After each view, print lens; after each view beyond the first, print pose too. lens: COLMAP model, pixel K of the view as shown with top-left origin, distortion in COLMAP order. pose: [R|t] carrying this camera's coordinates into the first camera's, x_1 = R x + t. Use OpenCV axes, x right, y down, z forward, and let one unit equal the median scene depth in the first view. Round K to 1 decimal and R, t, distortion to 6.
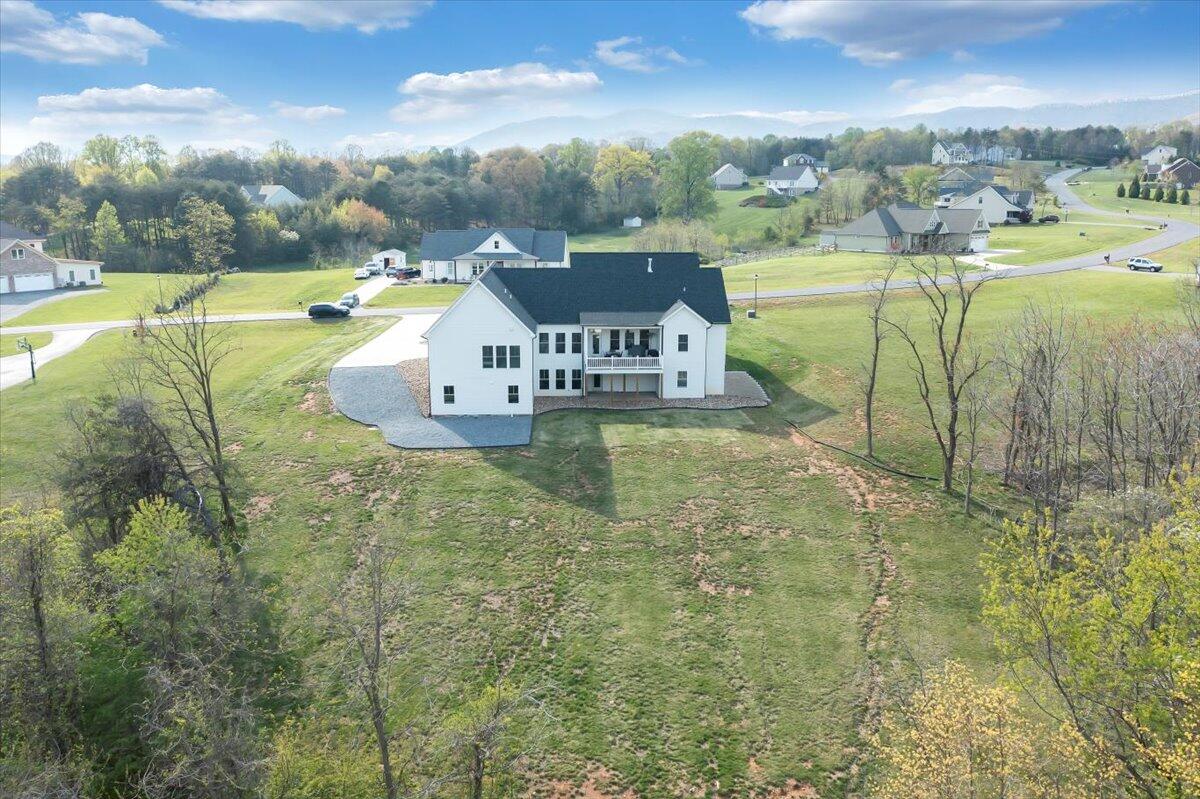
lens RADIAL K [[960.2, 0, 601.3], [0, 960.2, 403.7], [0, 0, 1]] dist [-0.008446, 0.002809]
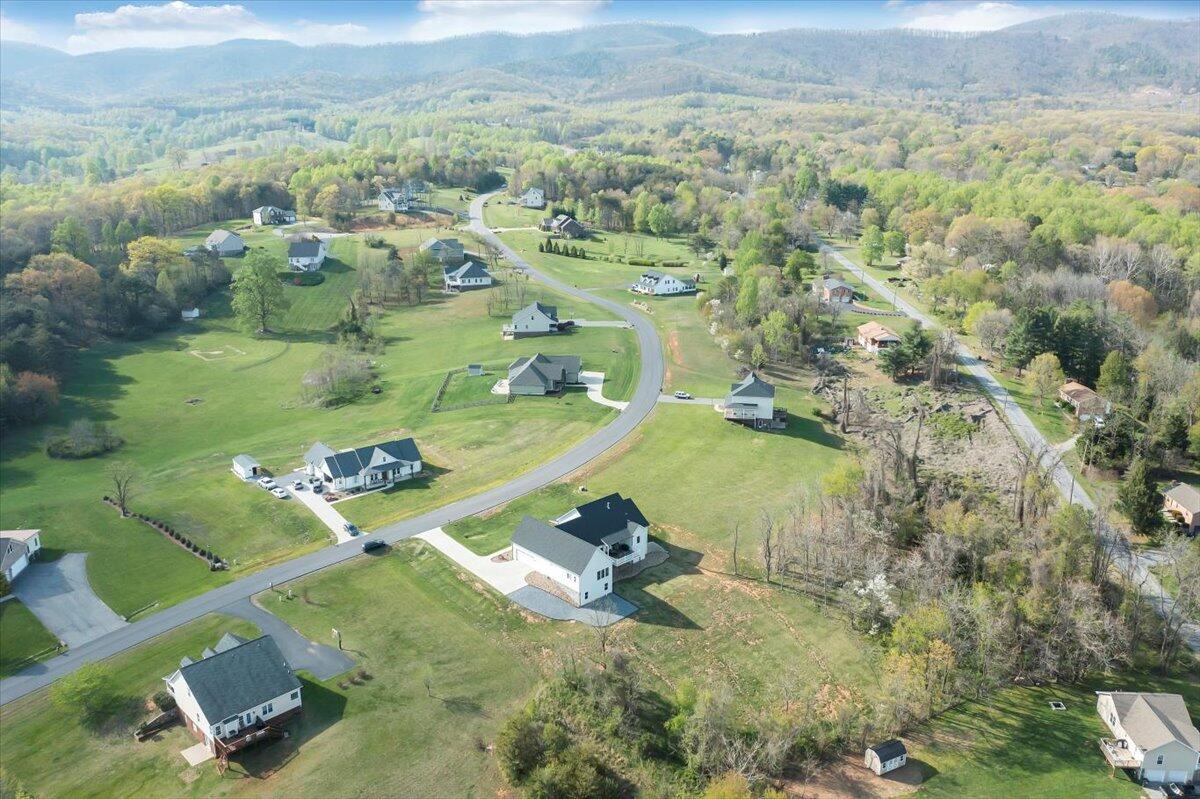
lens RADIAL K [[960.2, 0, 601.3], [0, 960.2, 403.7], [0, 0, 1]] dist [-0.008446, 0.002809]
pose [[0.763739, -0.195964, 0.615062, -1.469430], [0.145792, 0.980553, 0.131379, -0.765675], [-0.628846, -0.010668, 0.777457, -0.830530]]
